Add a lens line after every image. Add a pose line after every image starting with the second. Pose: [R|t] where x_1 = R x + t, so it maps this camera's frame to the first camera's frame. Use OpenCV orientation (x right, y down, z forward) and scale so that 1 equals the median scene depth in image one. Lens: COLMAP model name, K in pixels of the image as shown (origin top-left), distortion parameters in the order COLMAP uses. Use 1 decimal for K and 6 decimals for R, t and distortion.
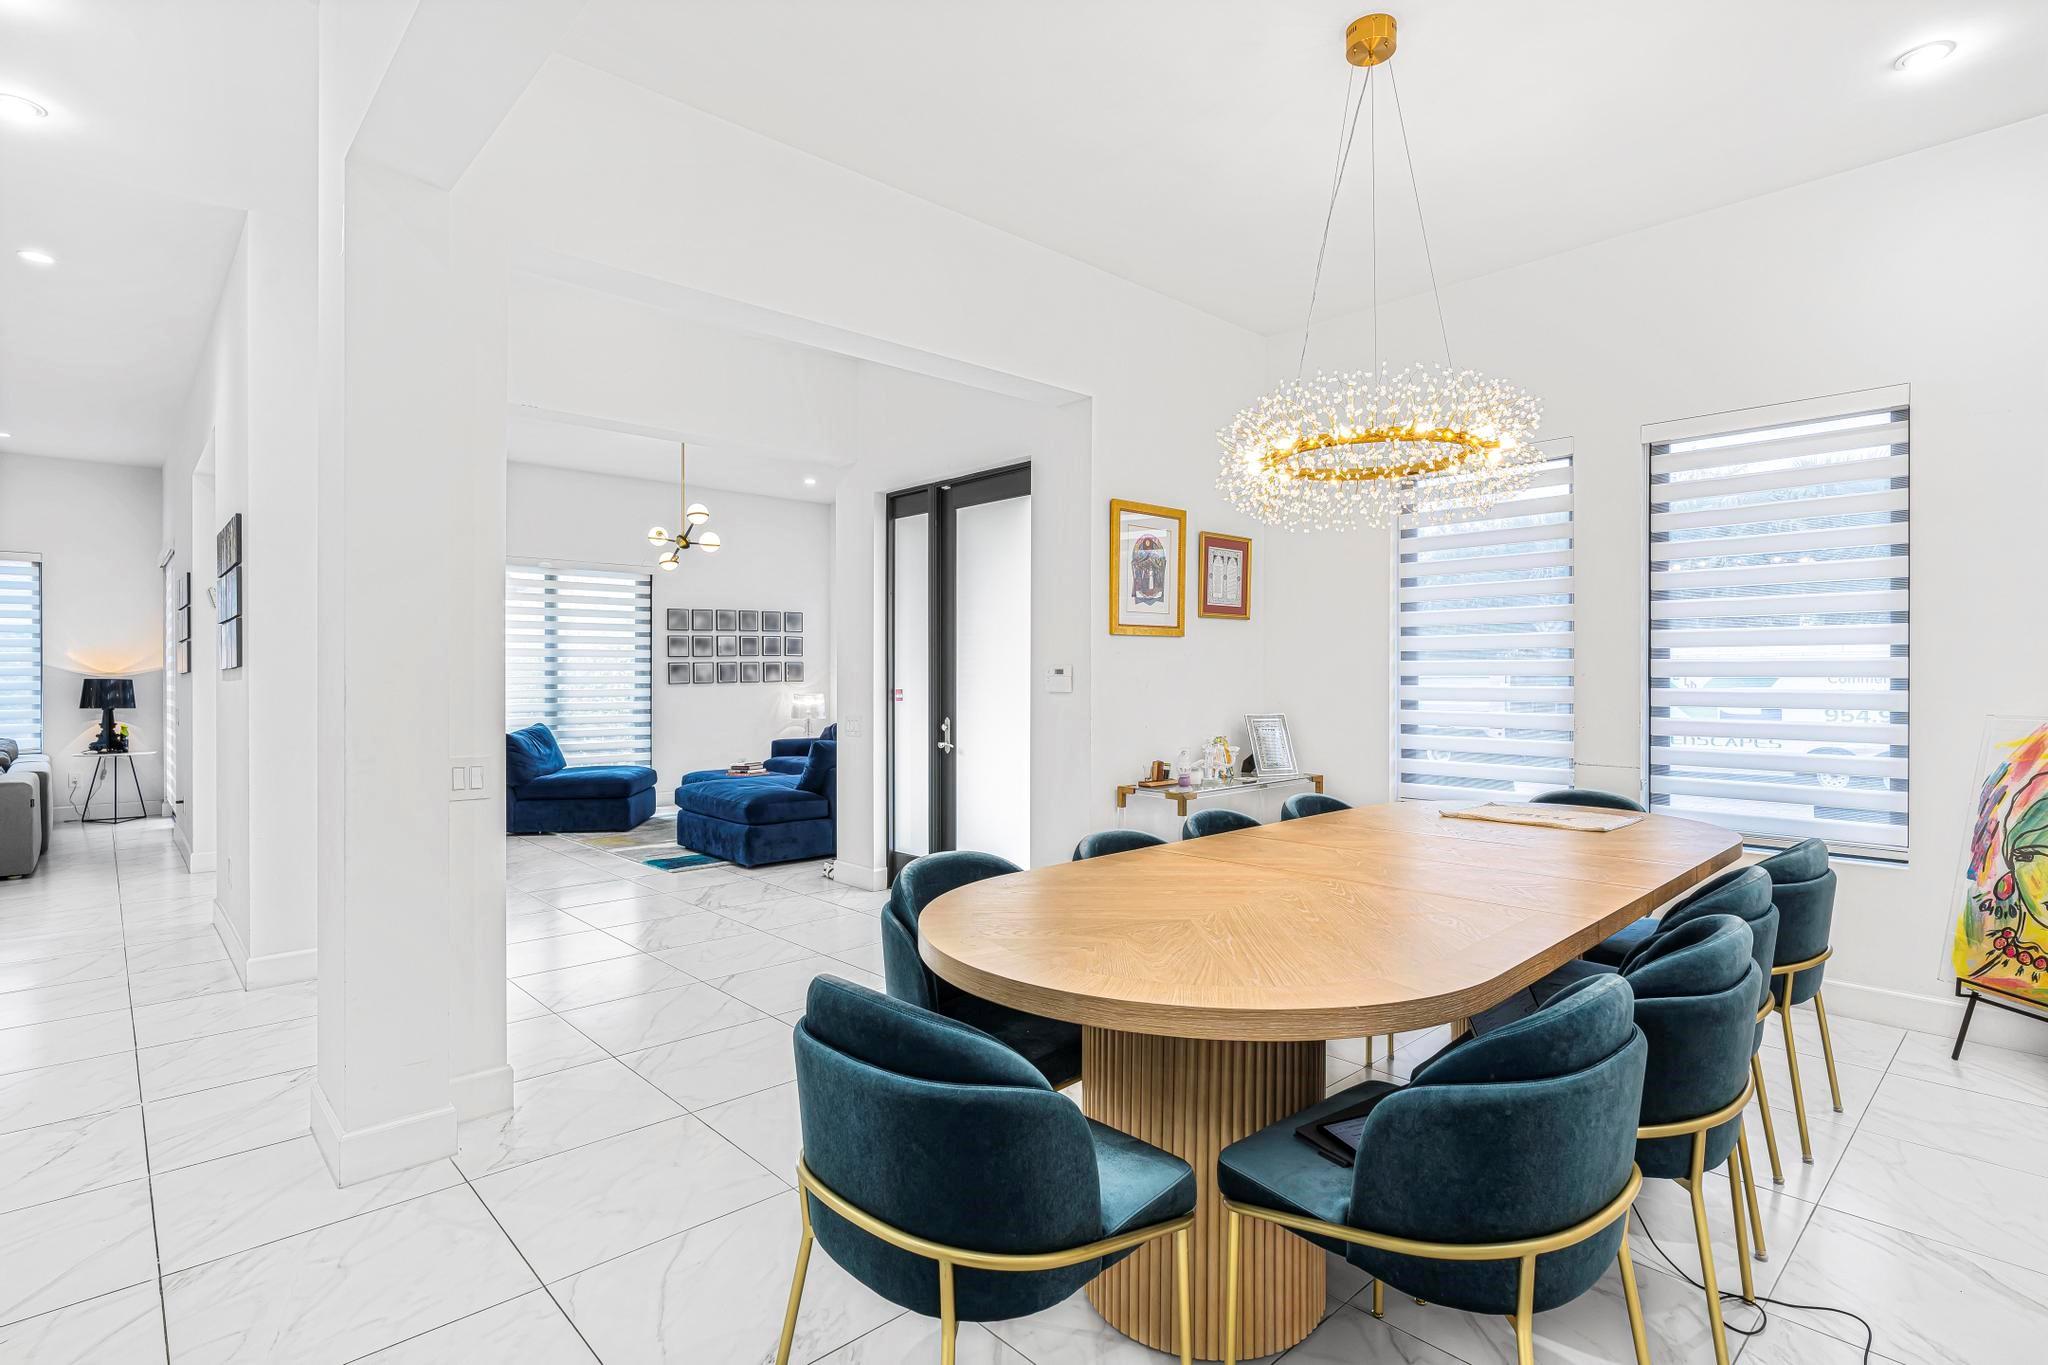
lens RADIAL K [[995.3, 0, 1036.6], [0, 995.3, 676.6], [0, 0, 1]] dist [-0.007197, 0.001892]
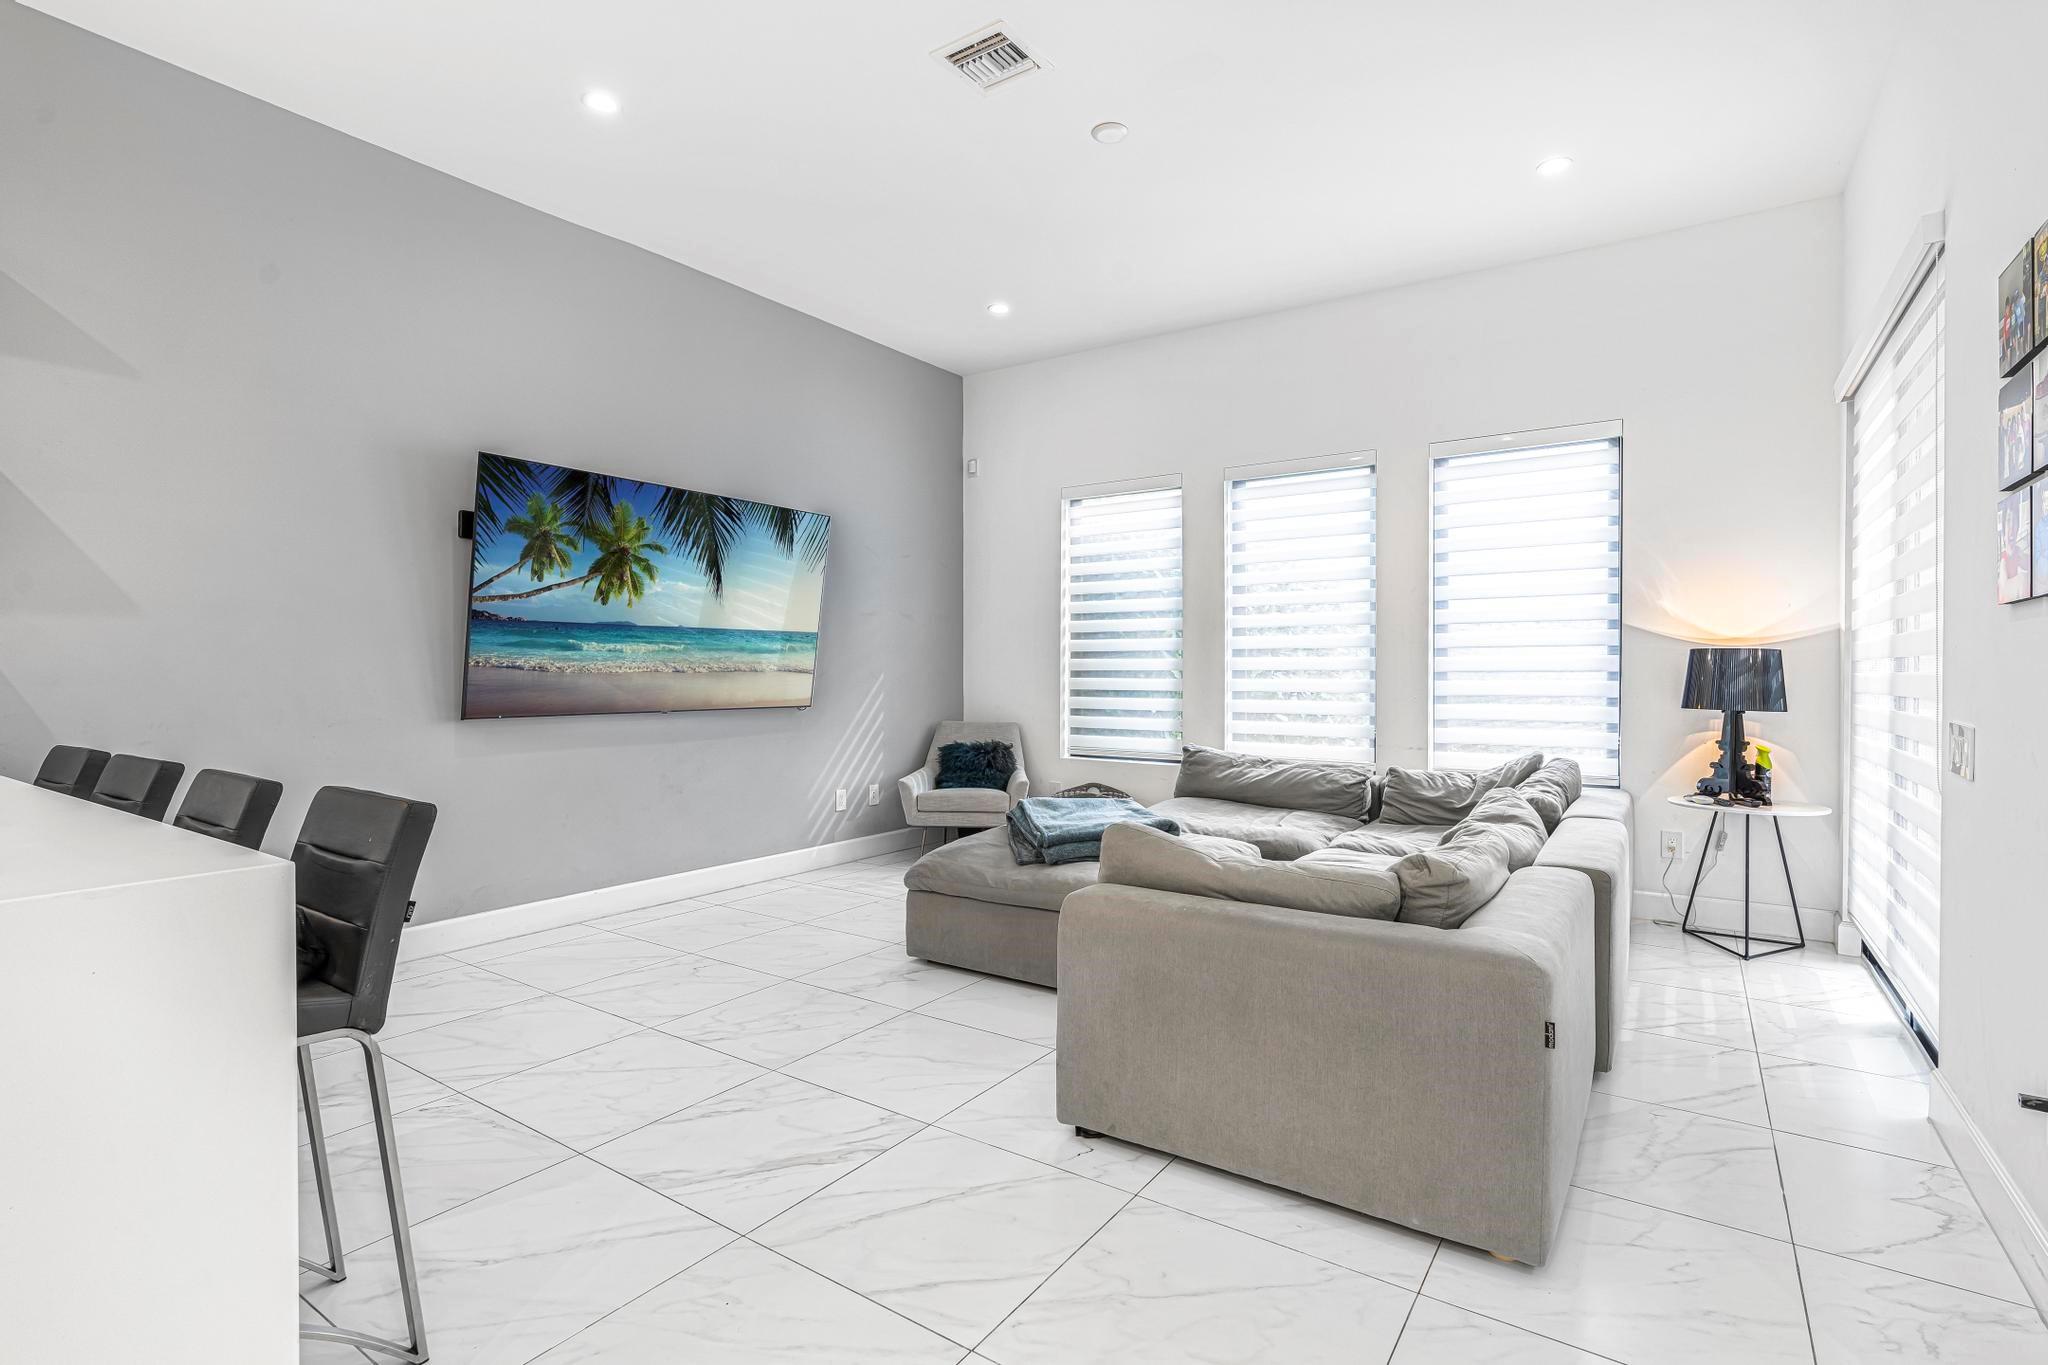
lens RADIAL K [[995.3, 0, 1025.8], [0, 995.3, 683.2], [0, 0, 1]] dist [-0.007197, 0.001892]
pose [[0.241525, 0.014915, -0.970280, -0.516913], [-0.008159, 0.999878, 0.013339, 0.014386], [0.970360, 0.004695, 0.241617, 0.513993]]
